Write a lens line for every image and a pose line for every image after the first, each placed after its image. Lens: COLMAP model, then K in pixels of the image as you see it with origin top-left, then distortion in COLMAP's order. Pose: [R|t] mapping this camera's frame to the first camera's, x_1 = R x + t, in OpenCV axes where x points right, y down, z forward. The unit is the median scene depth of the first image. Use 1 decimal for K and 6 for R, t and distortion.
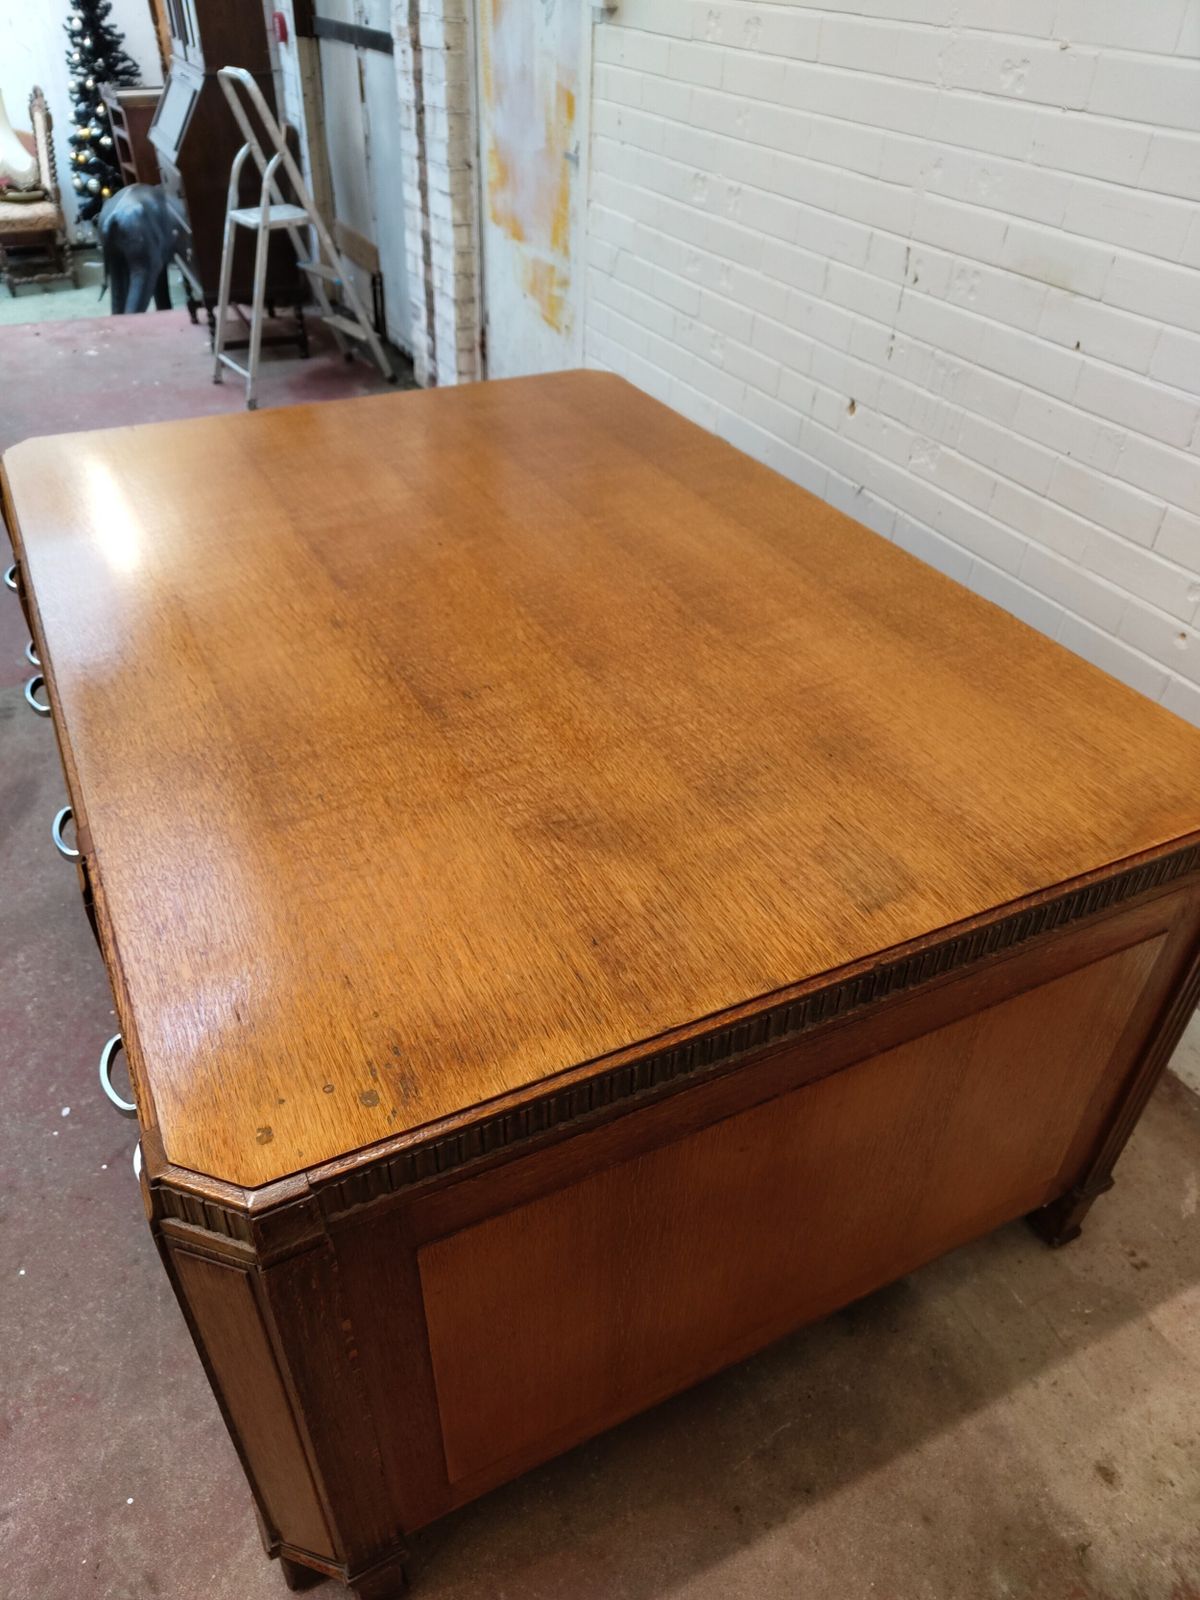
lens RADIAL K [[1113.4, 0, 598.4], [0, 1113.4, 812.6], [0, 0, 1]] dist [0.002703, 0.001262]
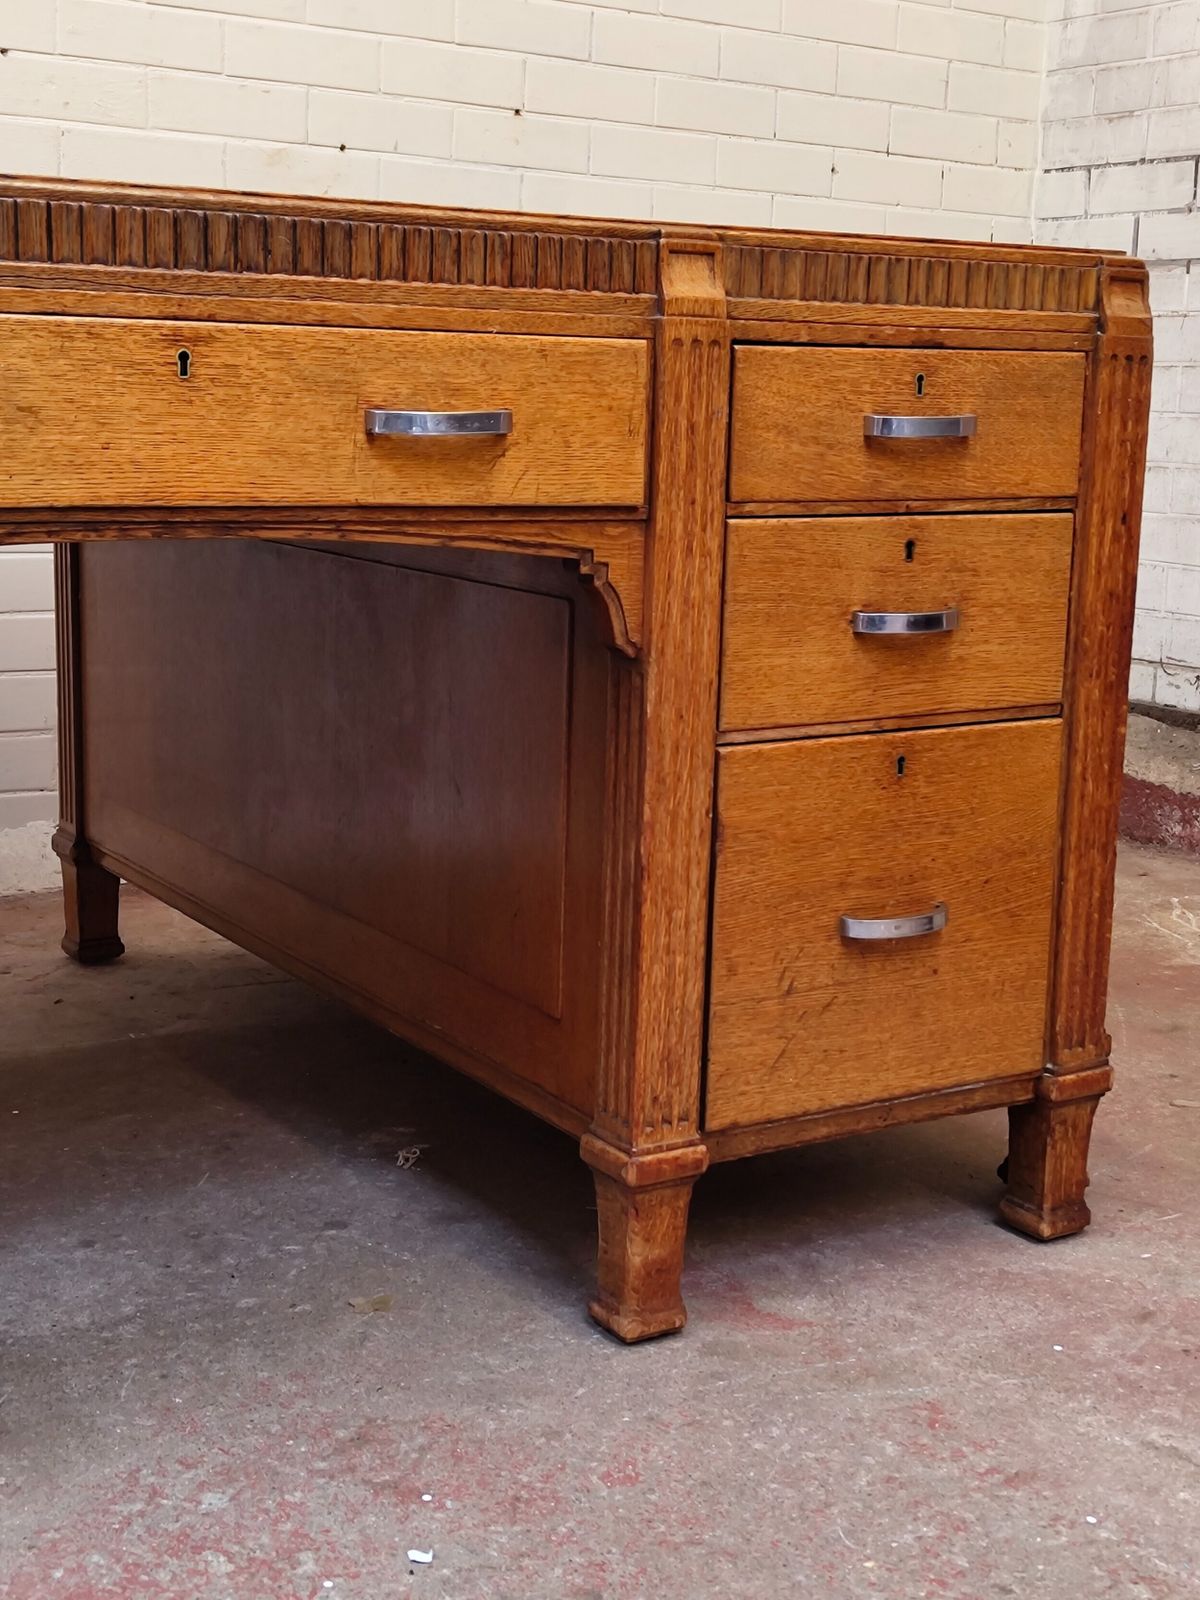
lens RADIAL K [[2184.6, 0, 590.3], [0, 2184.6, 806.9], [0, 0, 1]] dist [0.130821, -0.444919]
pose [[-0.092676, -0.222254, 0.970574, -0.985628], [0.588079, 0.774371, 0.233478, -0.025965], [-0.803476, 0.592413, 0.058937, 0.633240]]
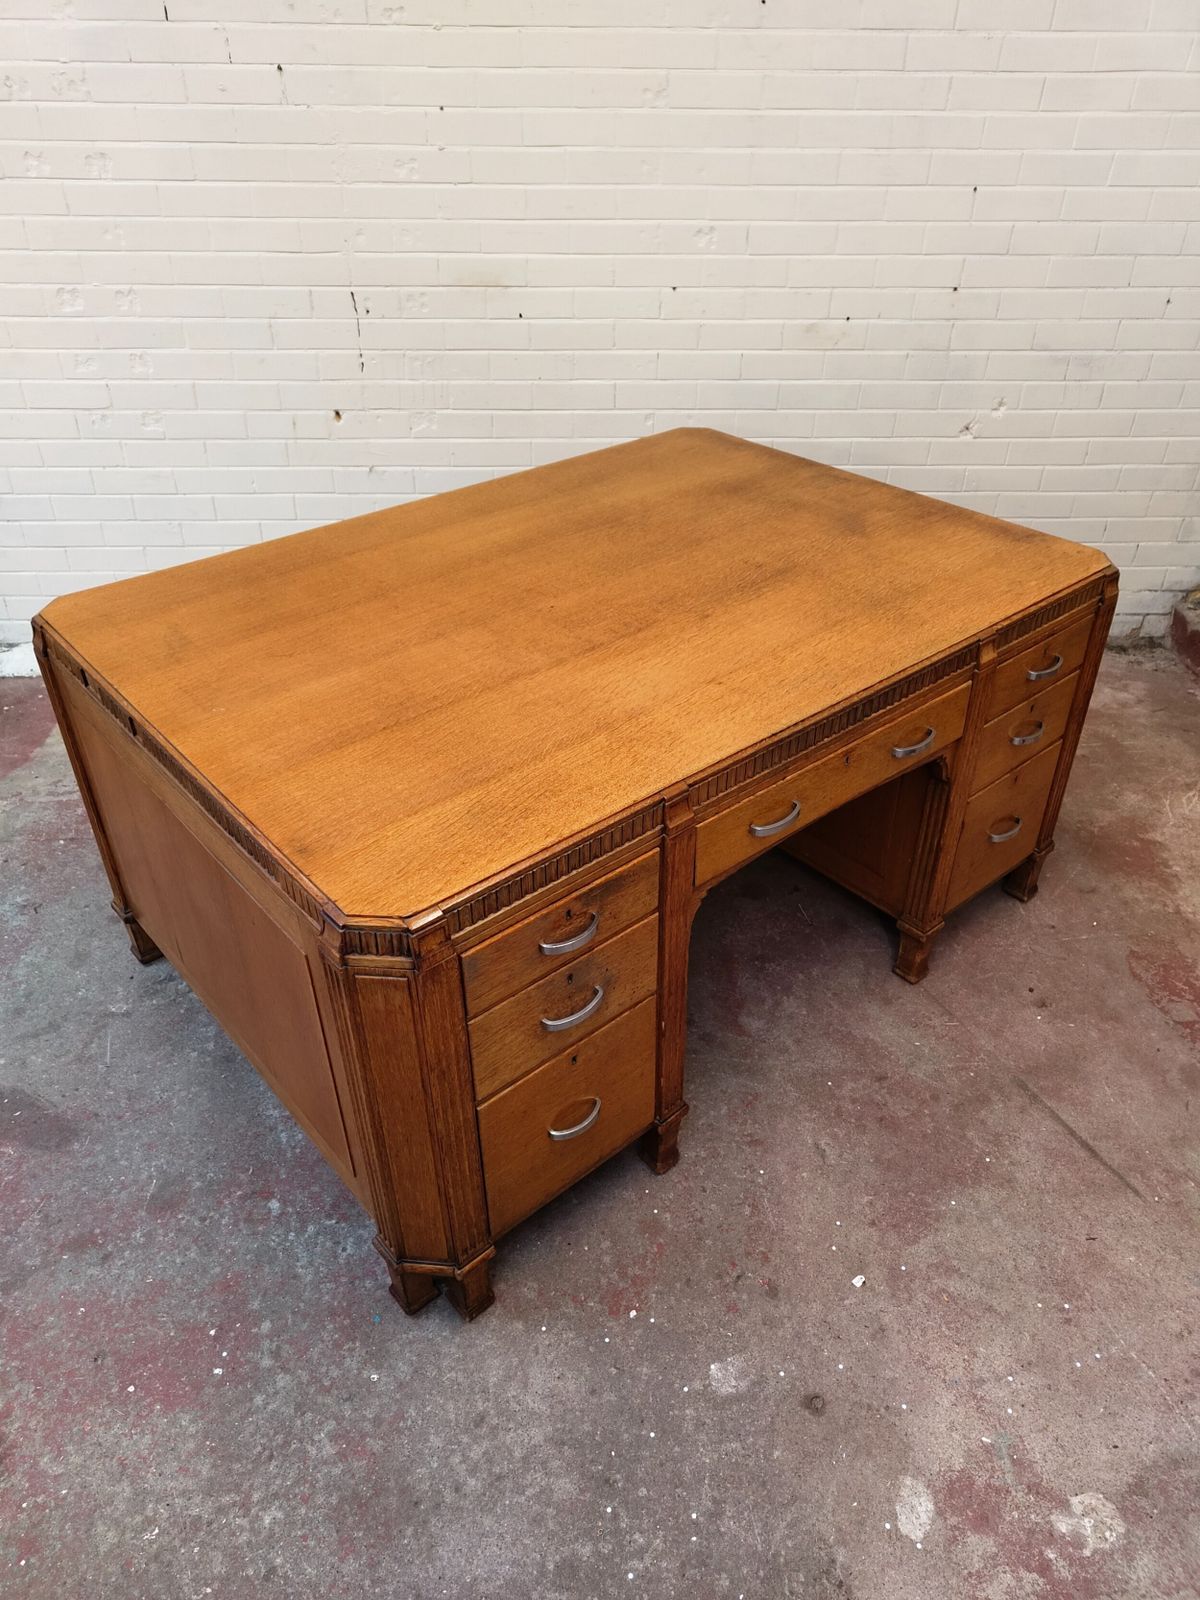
lens RADIAL K [[1097.5, 0, 603.5], [0, 1097.5, 795.0], [0, 0, 1]] dist [0.009138, -0.000771]
pose [[0.430550, -0.535871, 0.726270, -0.958606], [0.568762, 0.785885, 0.242682, -0.164571], [-0.700811, 0.308589, 0.643146, 0.074290]]
